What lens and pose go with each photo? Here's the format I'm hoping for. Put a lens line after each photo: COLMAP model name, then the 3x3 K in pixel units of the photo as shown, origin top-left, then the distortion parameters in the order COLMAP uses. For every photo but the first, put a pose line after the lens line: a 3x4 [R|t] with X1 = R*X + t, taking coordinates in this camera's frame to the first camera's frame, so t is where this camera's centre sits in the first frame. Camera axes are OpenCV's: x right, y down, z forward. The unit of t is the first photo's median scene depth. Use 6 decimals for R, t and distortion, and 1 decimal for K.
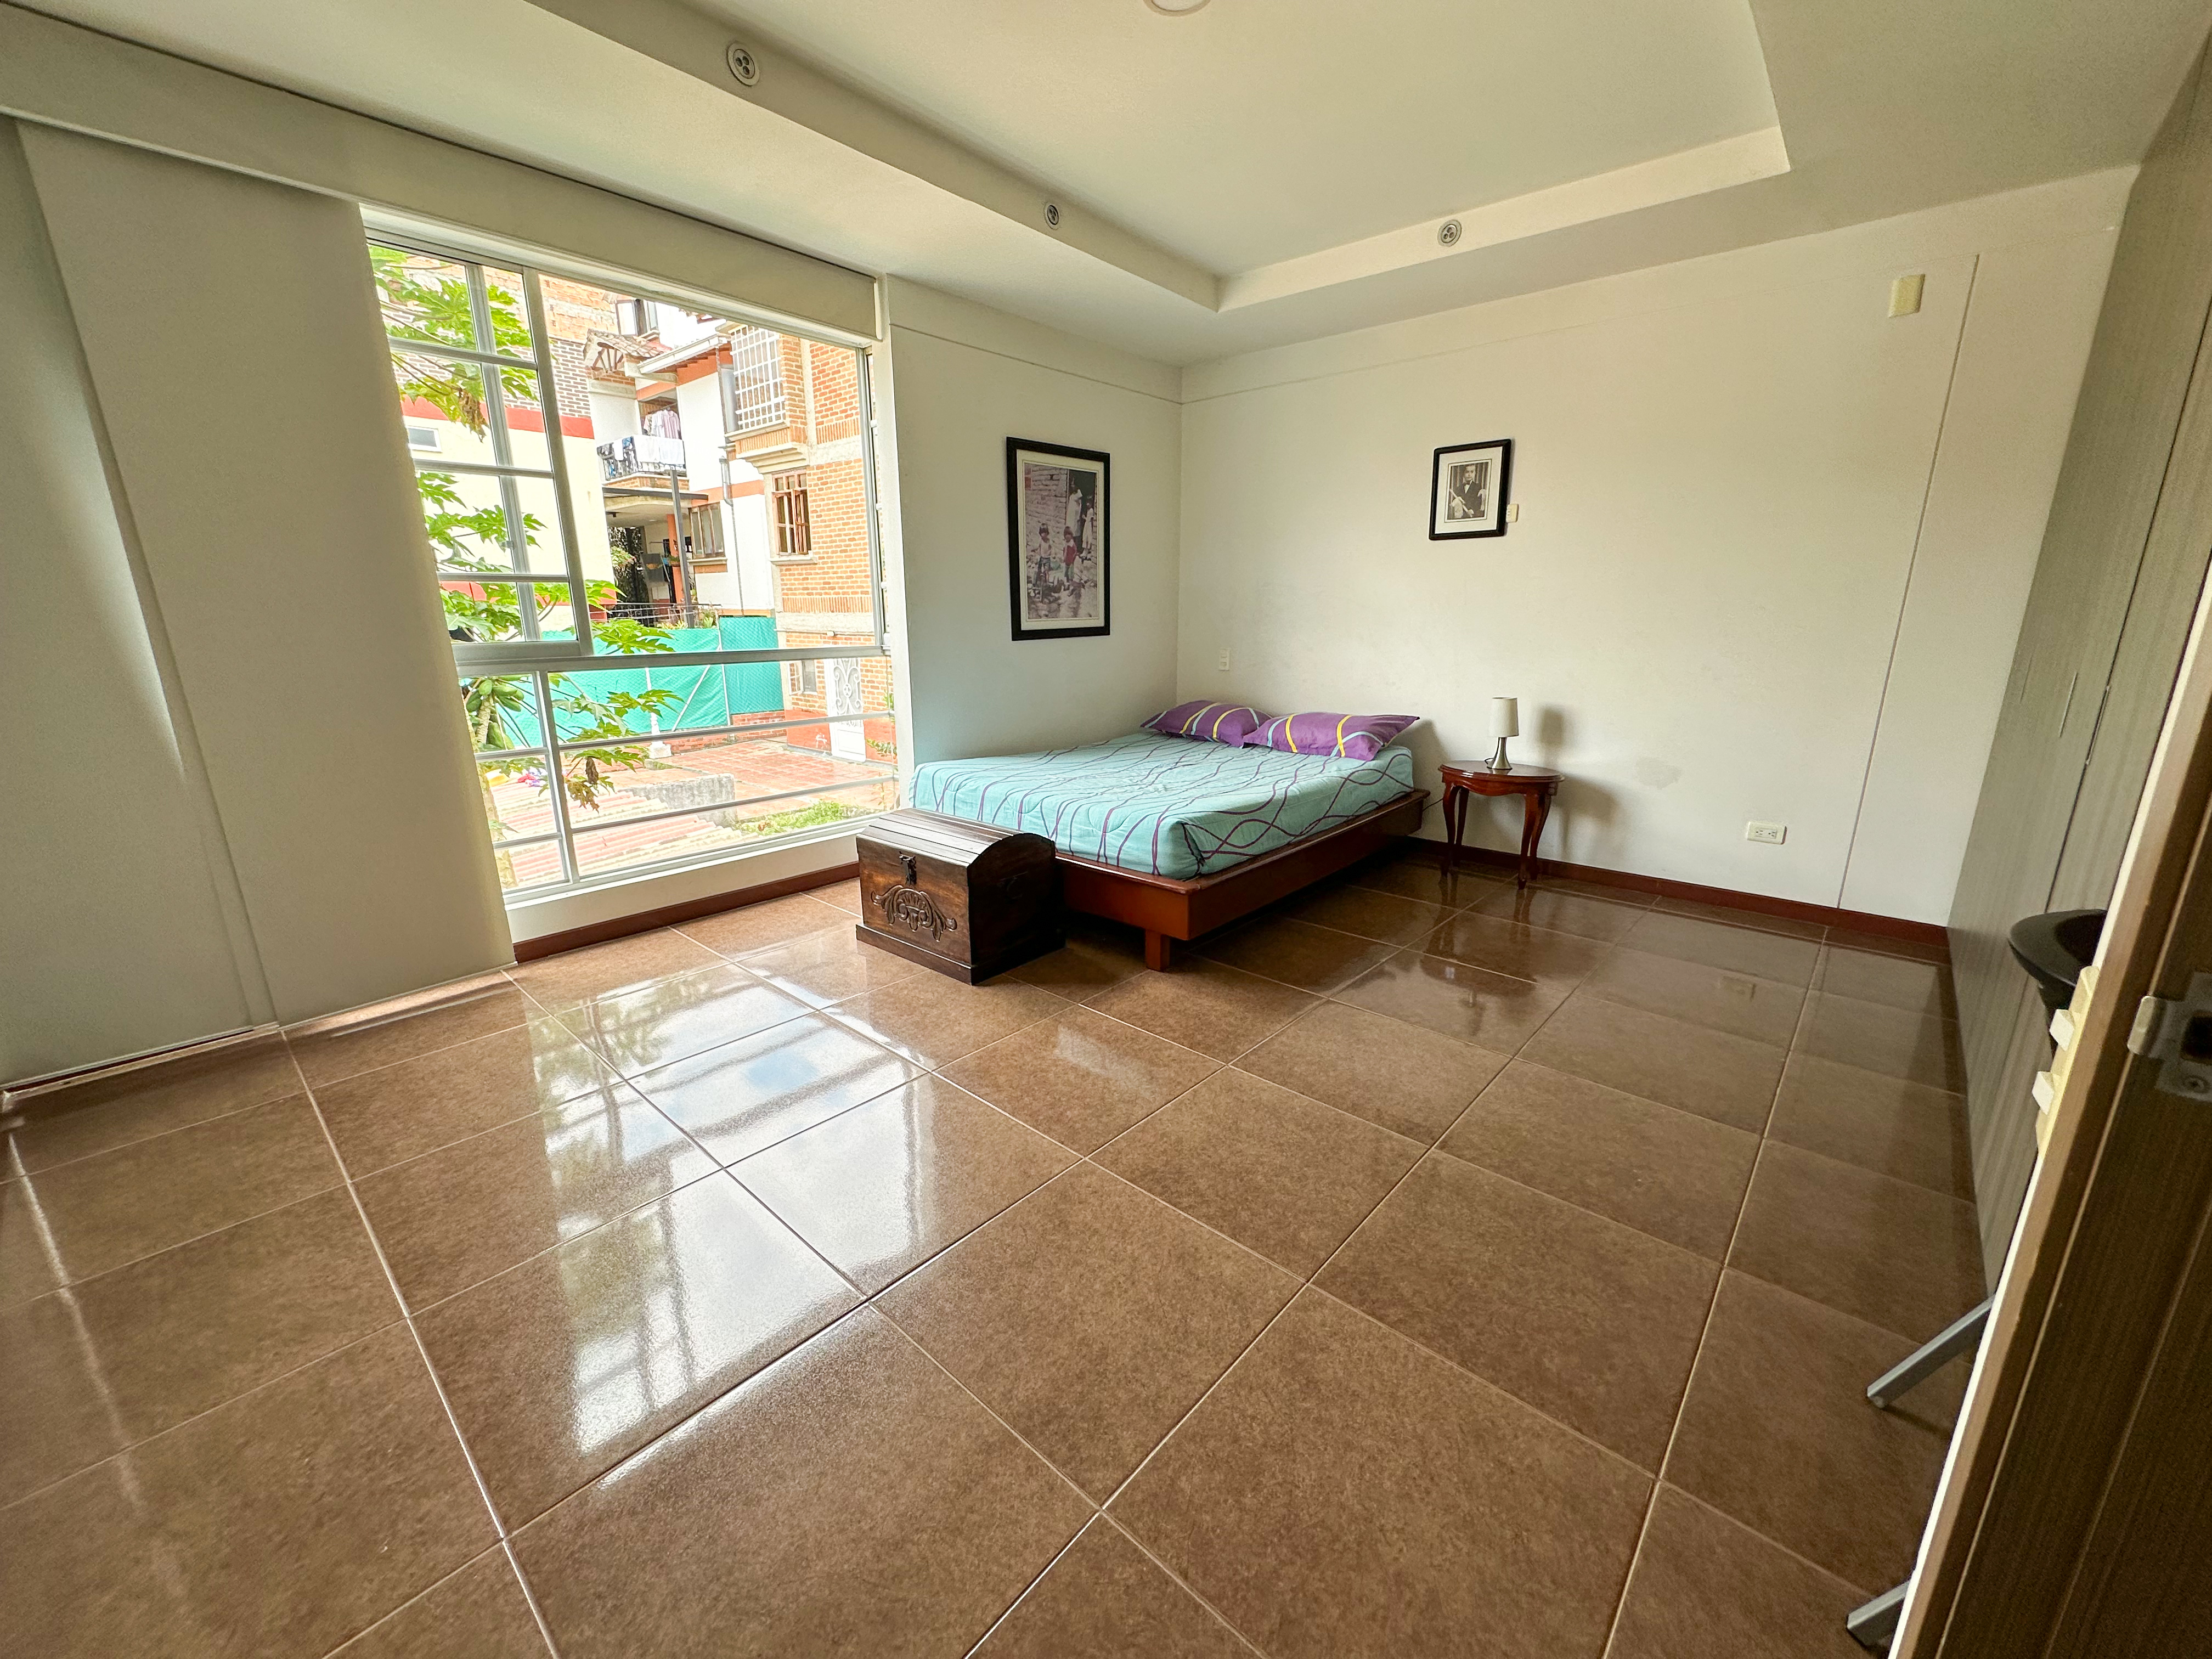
lens RADIAL K [[885.1, 0, 1102.7], [0, 885.1, 833.7], [0, 0, 1]] dist [0.000768, -0.000109]
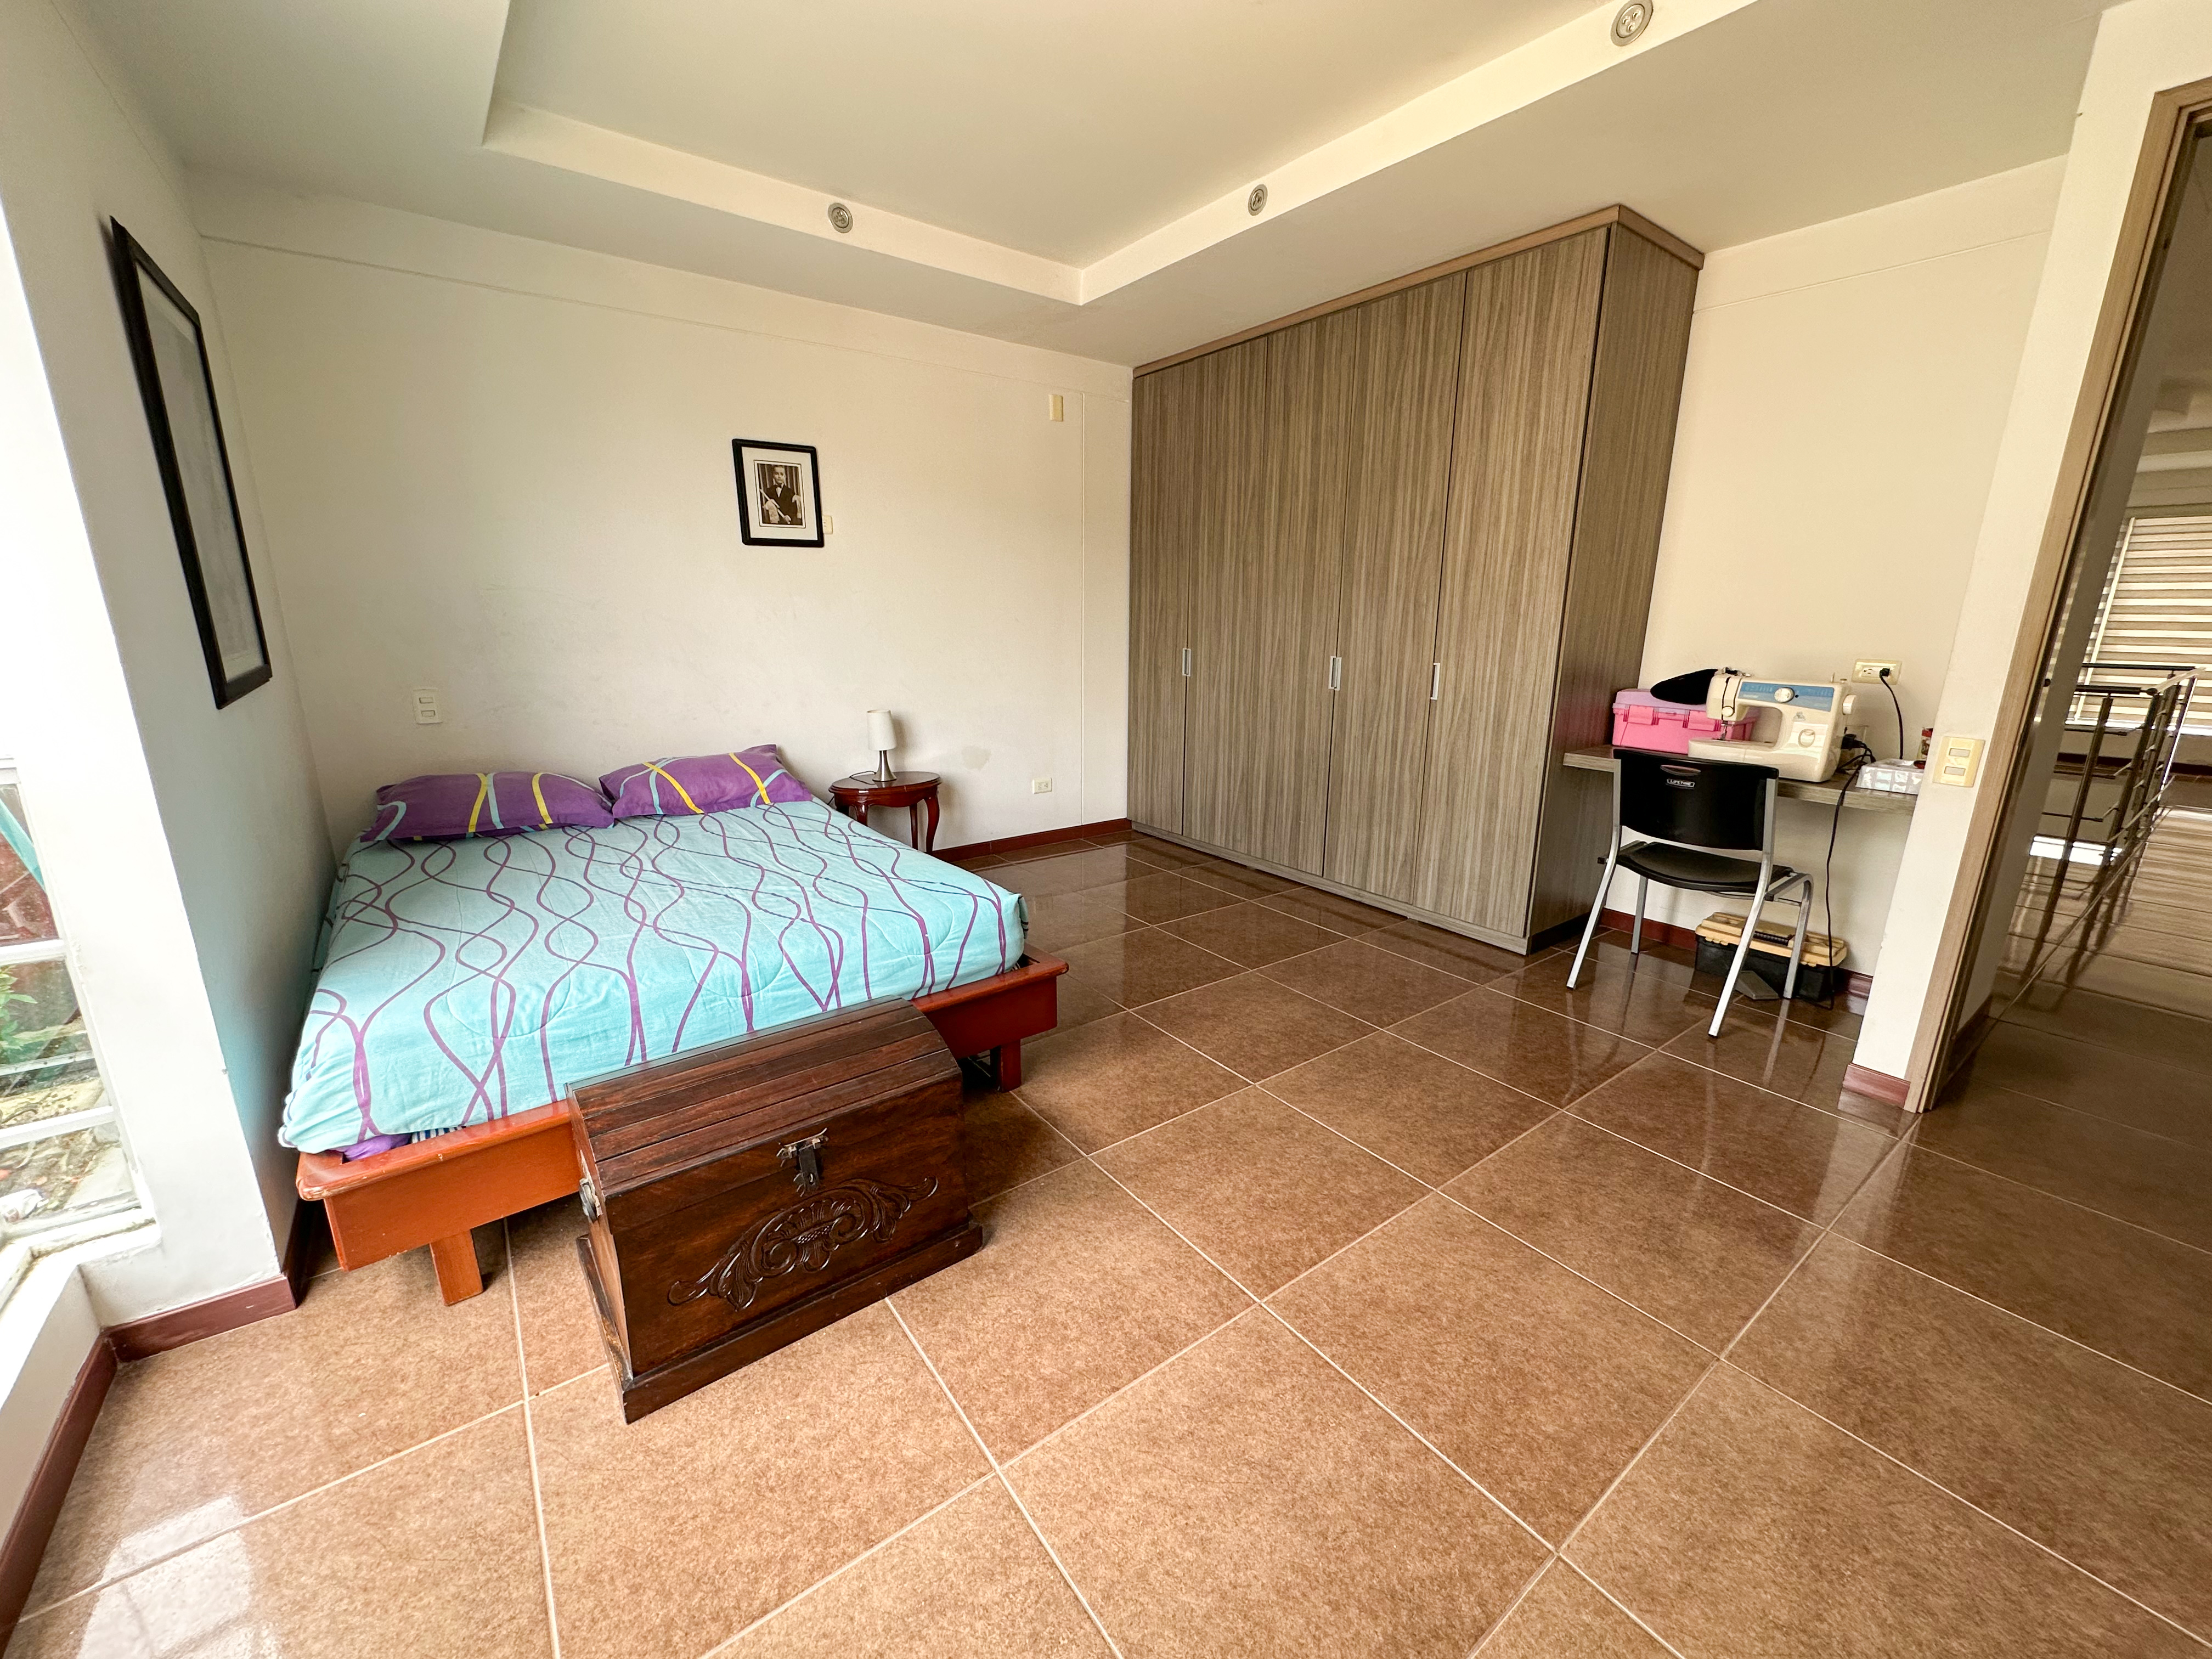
lens RADIAL K [[885.1, 0, 1106.8], [0, 885.1, 831.4], [0, 0, 1]] dist [0.000768, -0.000109]
pose [[0.195754, -0.239175, 0.951039, -0.495287], [0.236104, 0.952769, 0.191012, -0.156371], [-0.951806, 0.187152, 0.242978, 0.542670]]
